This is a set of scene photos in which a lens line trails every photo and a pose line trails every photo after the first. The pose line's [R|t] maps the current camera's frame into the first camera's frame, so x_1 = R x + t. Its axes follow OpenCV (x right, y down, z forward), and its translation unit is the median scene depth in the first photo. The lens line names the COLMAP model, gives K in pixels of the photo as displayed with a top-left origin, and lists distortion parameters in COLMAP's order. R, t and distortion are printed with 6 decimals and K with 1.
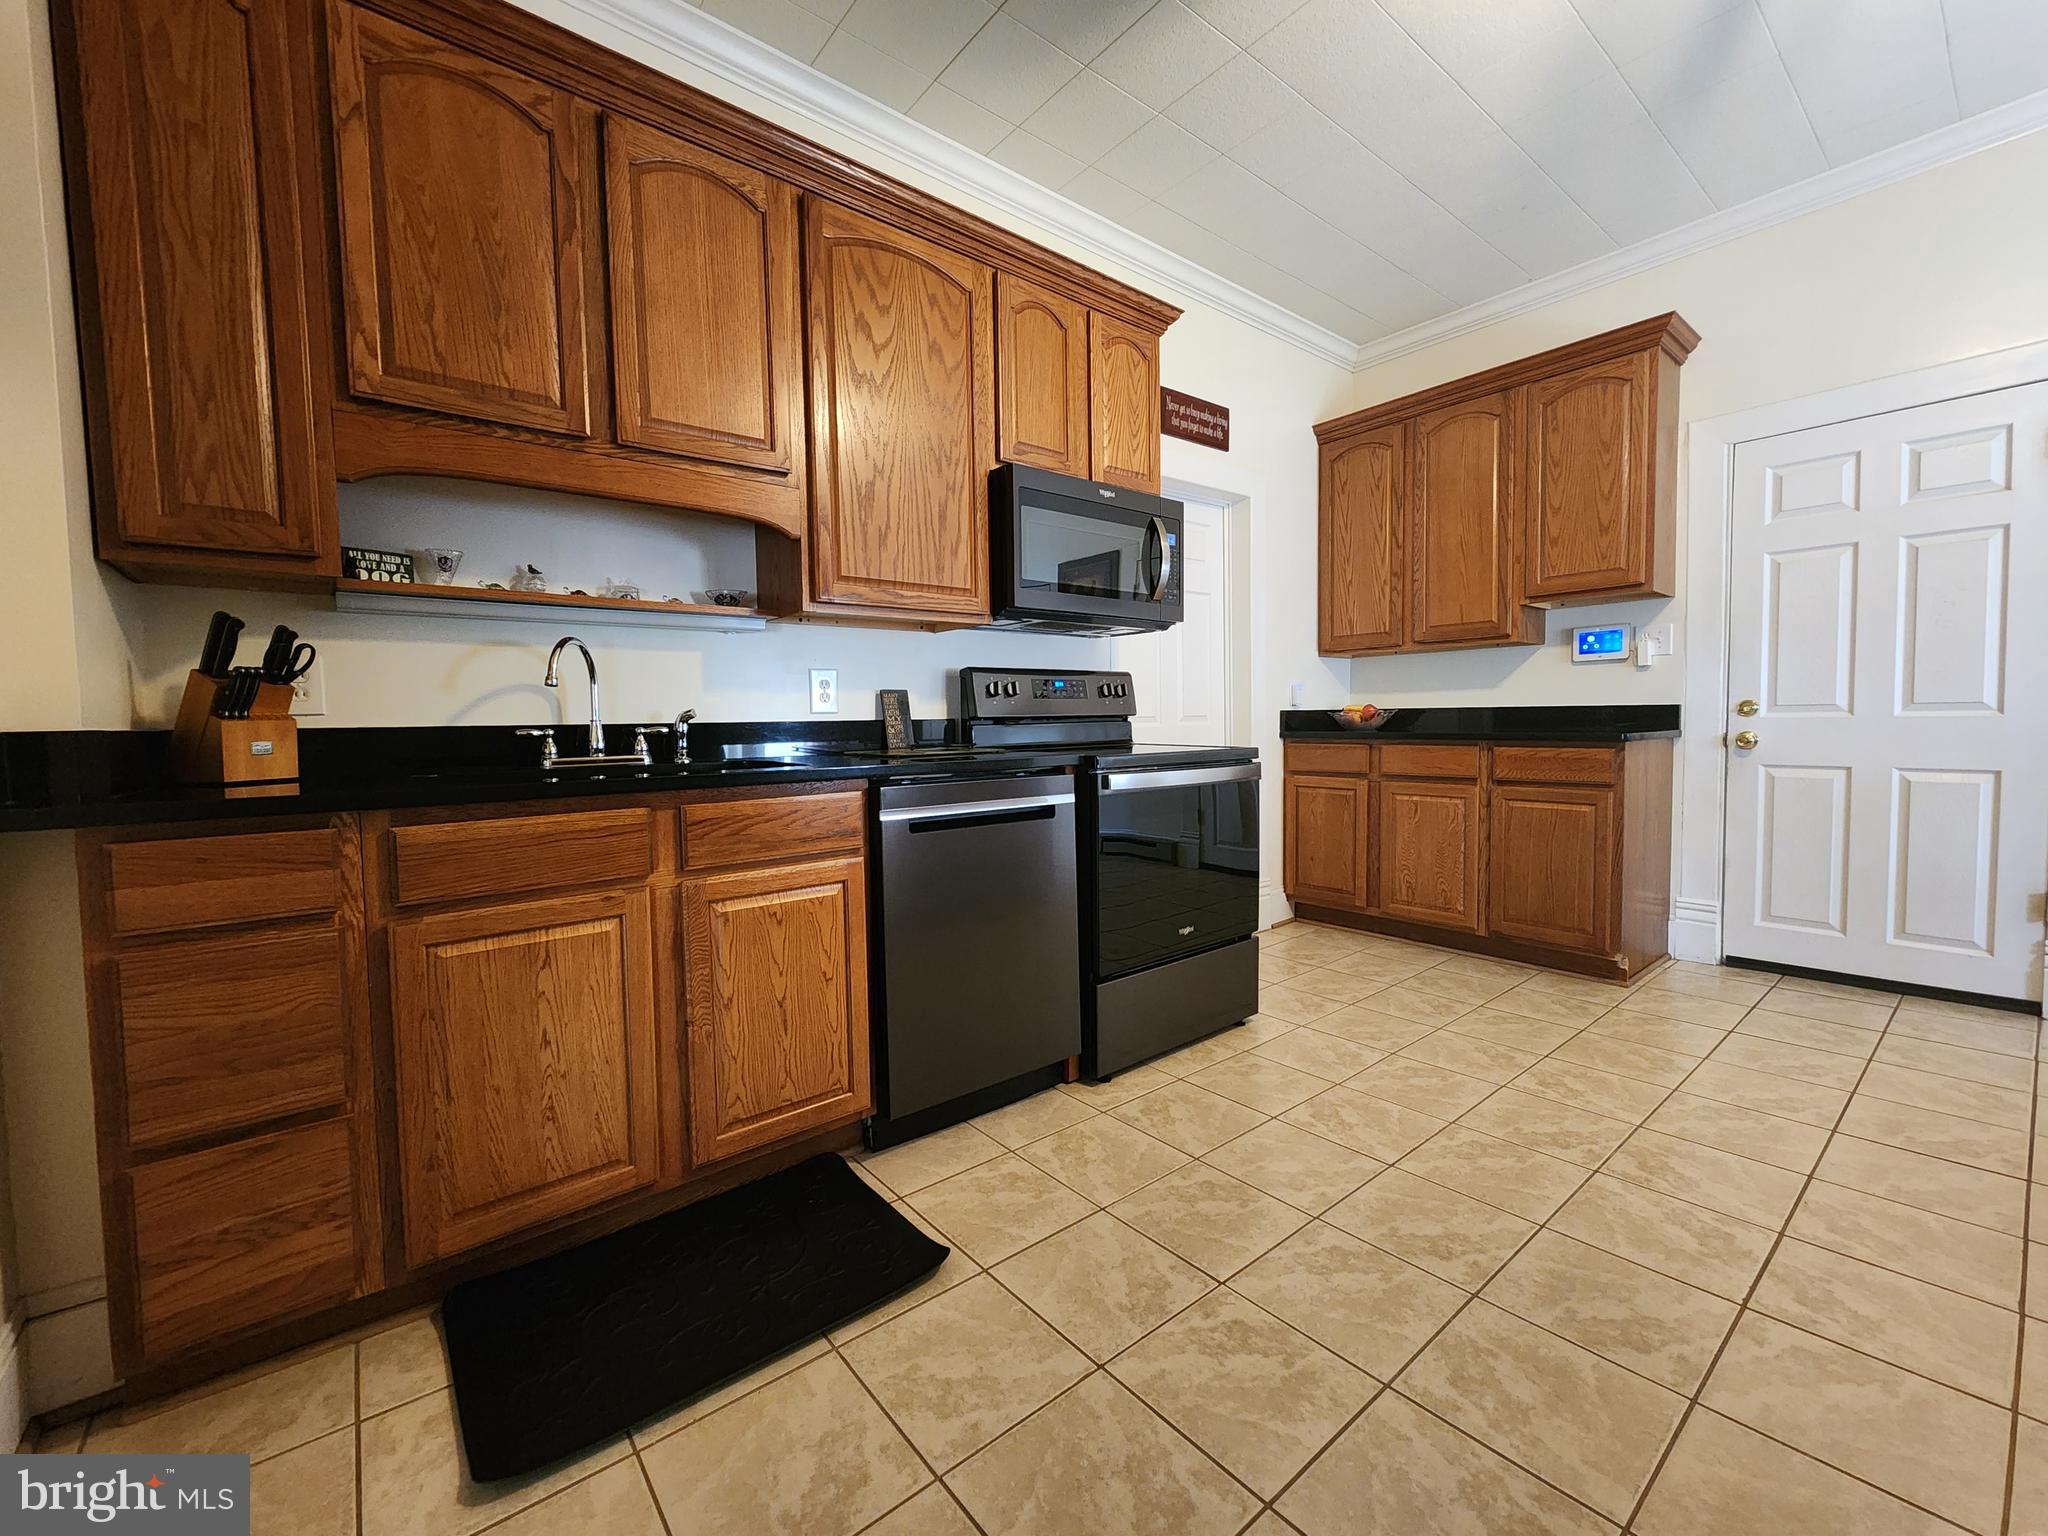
lens RADIAL K [[831.0, 0, 1016.2], [0, 831.0, 757.7], [0, 0, 1]] dist [-0.000768, -0.000478]
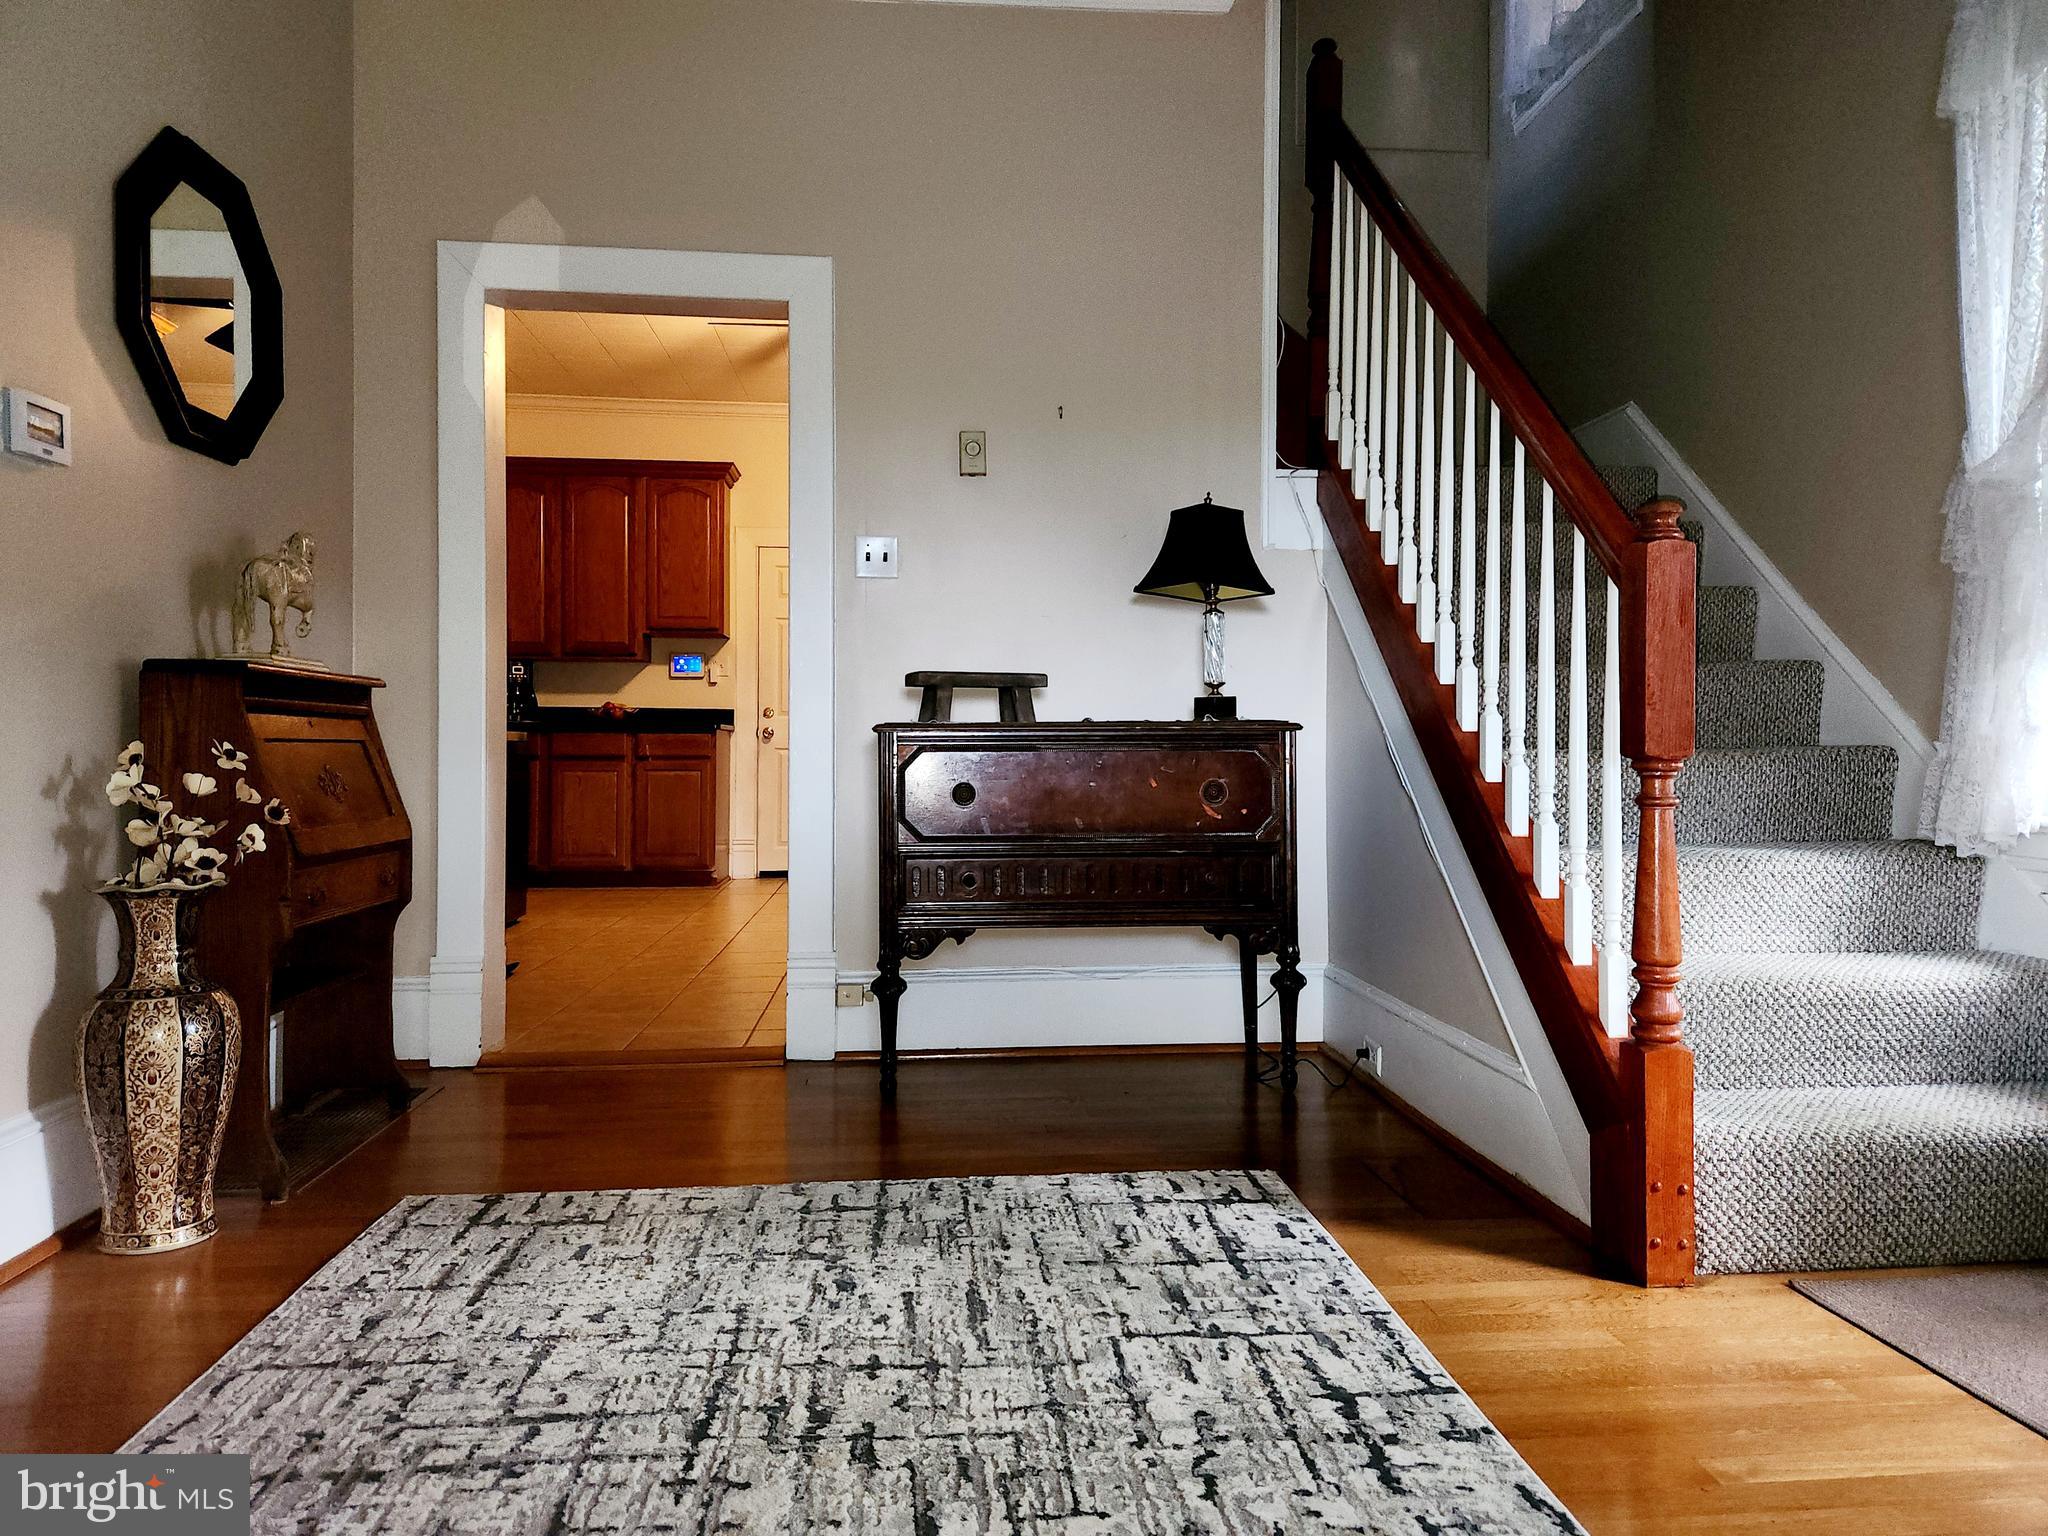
lens RADIAL K [[1368.7, 0, 1037.4], [0, 1368.7, 754.9], [0, 0, 1]] dist [0.047838, -0.012259]
pose [[0.551955, 0.017644, 0.833688, -1.449689], [0.024805, 0.998986, -0.037565, 0.186705], [-0.833505, 0.041414, 0.550957, -1.238001]]
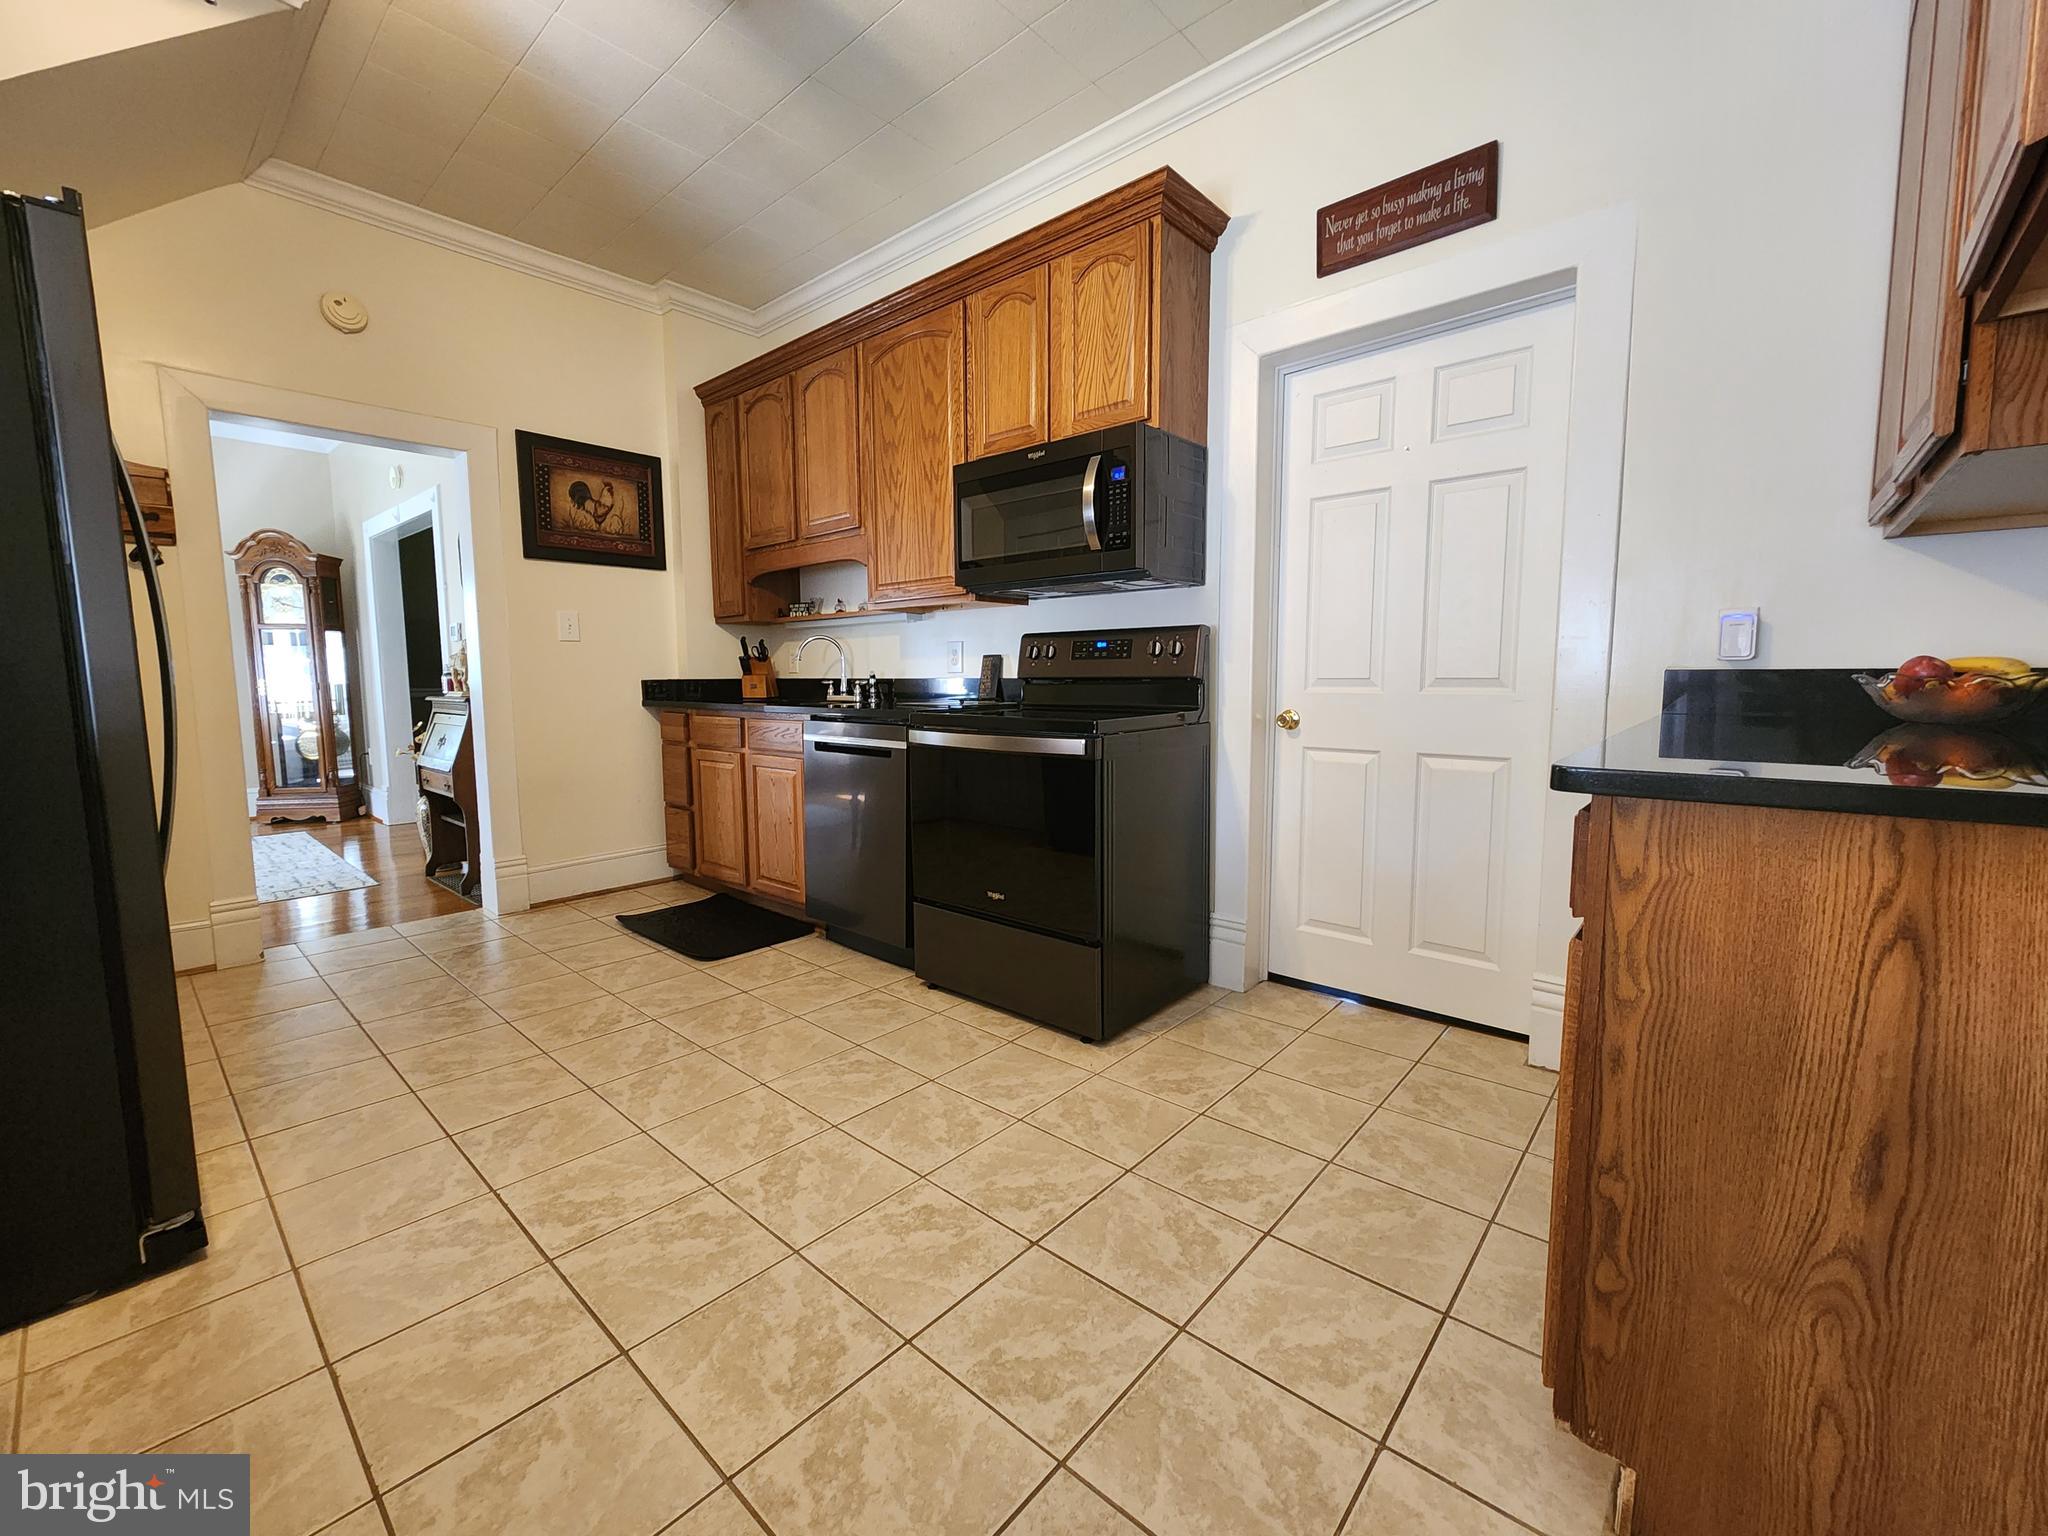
lens RADIAL K [[831.0, 0, 1016.1], [0, 831.0, 759.3], [0, 0, 1]] dist [-0.000768, -0.000478]
pose [[0.166632, 0.116012, -0.979170, 1.322075], [-0.042388, 0.992979, 0.110435, -0.075634], [0.985108, 0.023103, 0.170380, 0.958947]]
